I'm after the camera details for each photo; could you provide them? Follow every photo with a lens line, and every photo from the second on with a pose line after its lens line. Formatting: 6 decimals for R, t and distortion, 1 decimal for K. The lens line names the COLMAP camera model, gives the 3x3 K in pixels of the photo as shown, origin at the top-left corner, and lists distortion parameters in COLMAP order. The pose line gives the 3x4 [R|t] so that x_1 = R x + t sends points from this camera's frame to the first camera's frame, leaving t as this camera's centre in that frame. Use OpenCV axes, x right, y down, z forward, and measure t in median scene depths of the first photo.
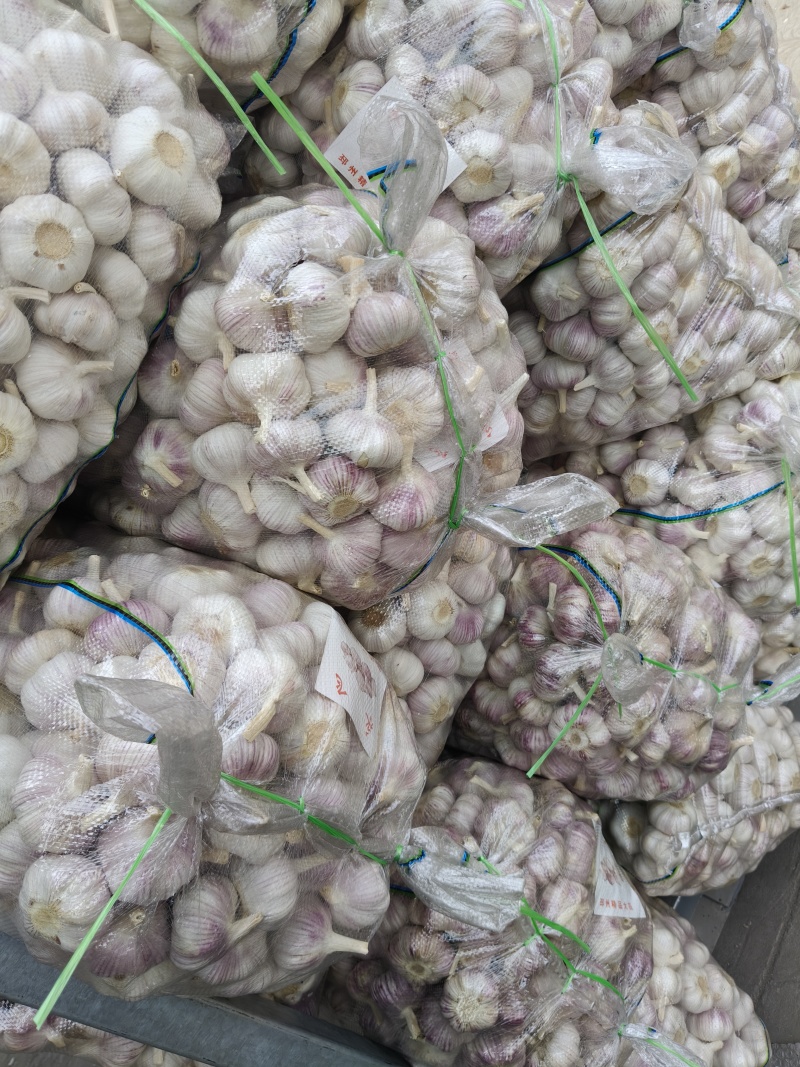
lens RADIAL K [[815.8, 0, 396.3], [0, 815.8, 535.5], [0, 0, 1]] dist [-0.034478, -0.008973]
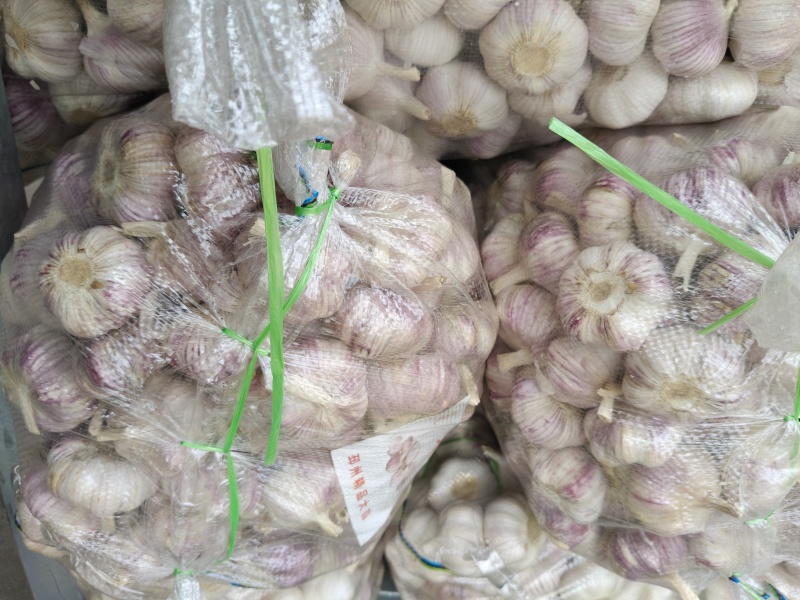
lens RADIAL K [[611.7, 0, 401.6], [0, 611.7, 302.4], [0, 0, 1]] dist [-0.034478, -0.008973]
pose [[0.425608, 0.900954, -0.084490, 0.203965], [-0.884400, 0.433911, 0.171925, 0.299524], [0.191558, 0.001550, 0.981480, 0.576753]]
